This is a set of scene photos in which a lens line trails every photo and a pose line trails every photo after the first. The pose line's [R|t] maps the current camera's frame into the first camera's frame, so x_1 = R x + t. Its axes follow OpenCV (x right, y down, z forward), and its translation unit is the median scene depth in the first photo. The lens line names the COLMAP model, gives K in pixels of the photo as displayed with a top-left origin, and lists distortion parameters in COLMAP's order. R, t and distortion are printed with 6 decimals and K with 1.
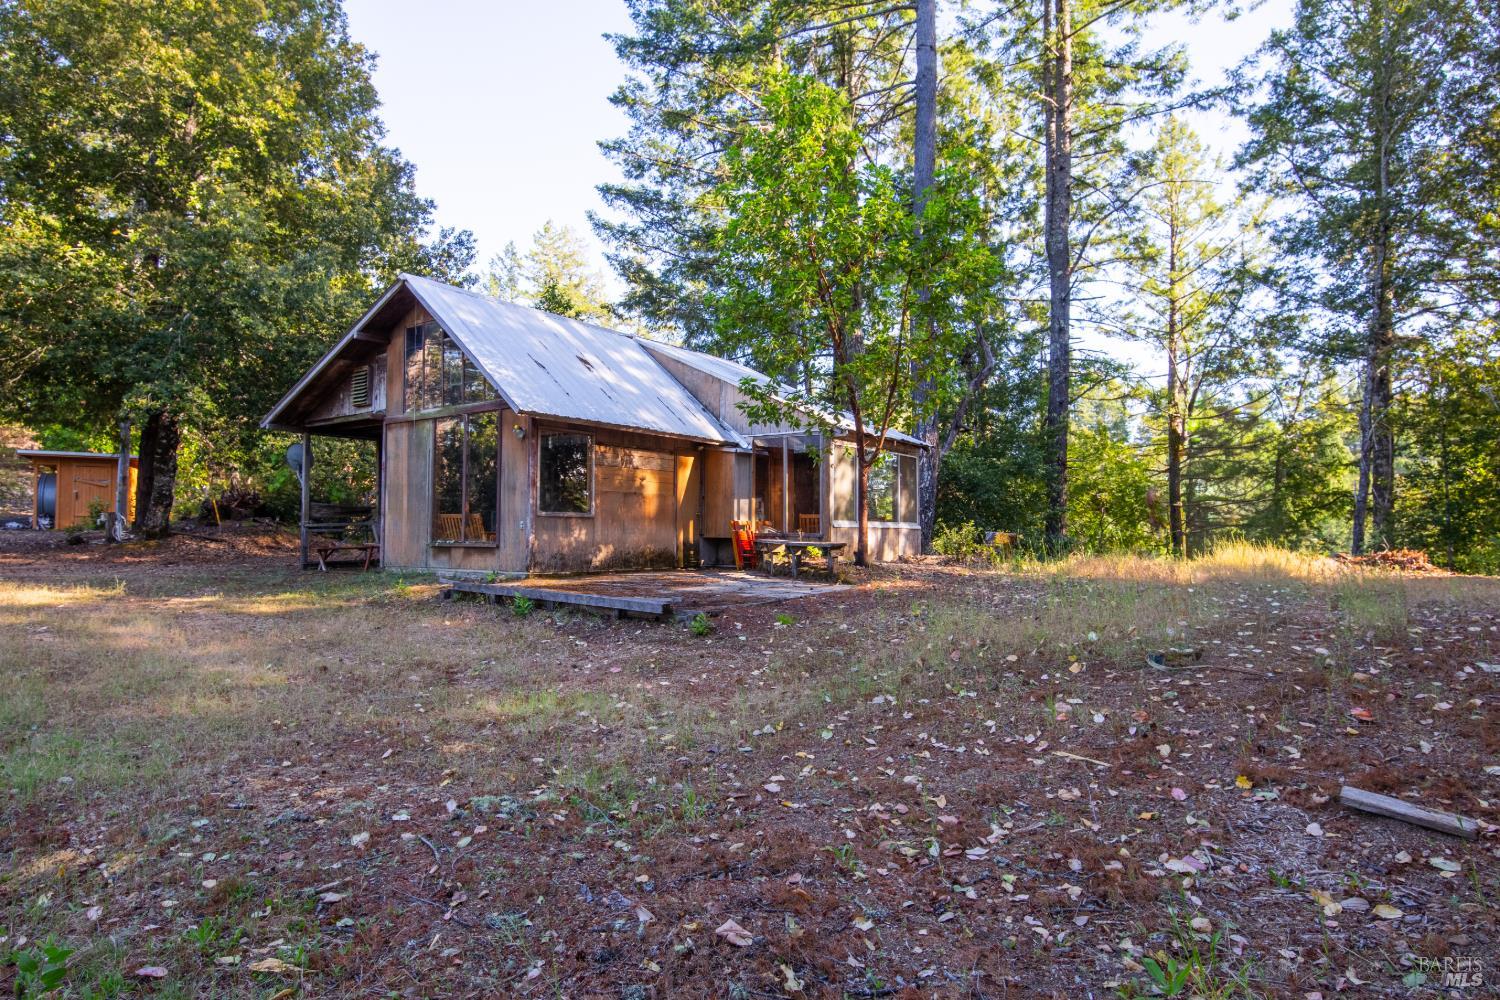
lens RADIAL K [[866.8, 0, 750.1], [0, 866.8, 500.7], [0, 0, 1]] dist [-0.000155, -0.000018]
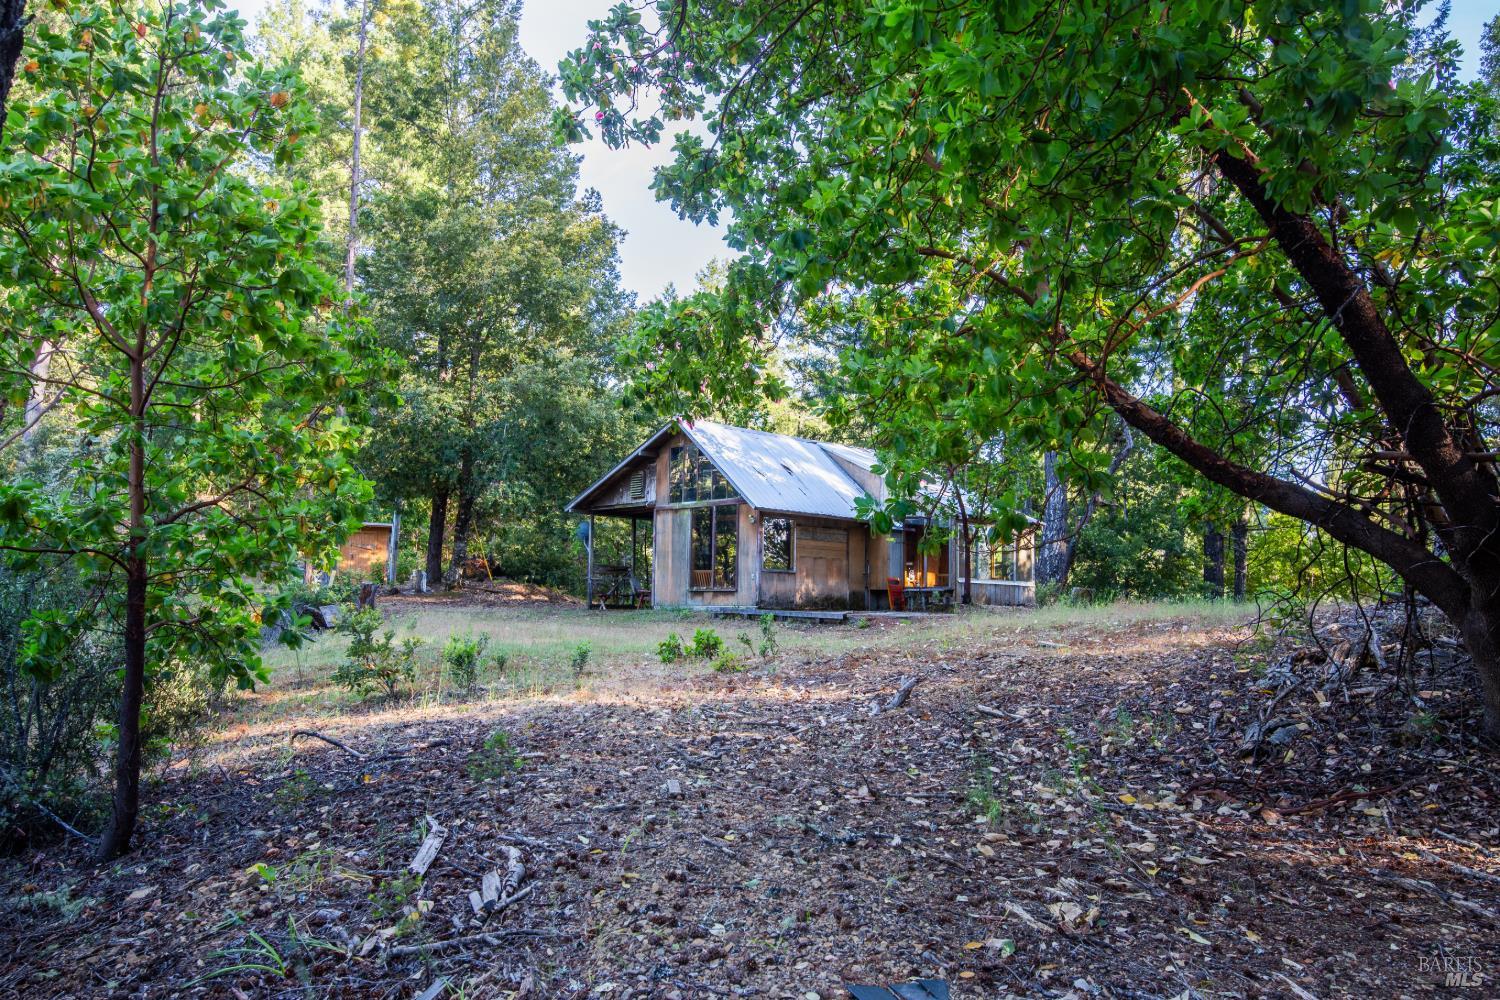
lens RADIAL K [[1172.2, 0, 749.6], [0, 1172.2, 499.5], [0, 0, 1]] dist [-0.000879, -0.000022]
pose [[0.984713, -0.017331, -0.173319, 0.093935], [0.009790, 0.998972, -0.044271, -0.015798], [0.173908, 0.041897, 0.983870, -0.988967]]
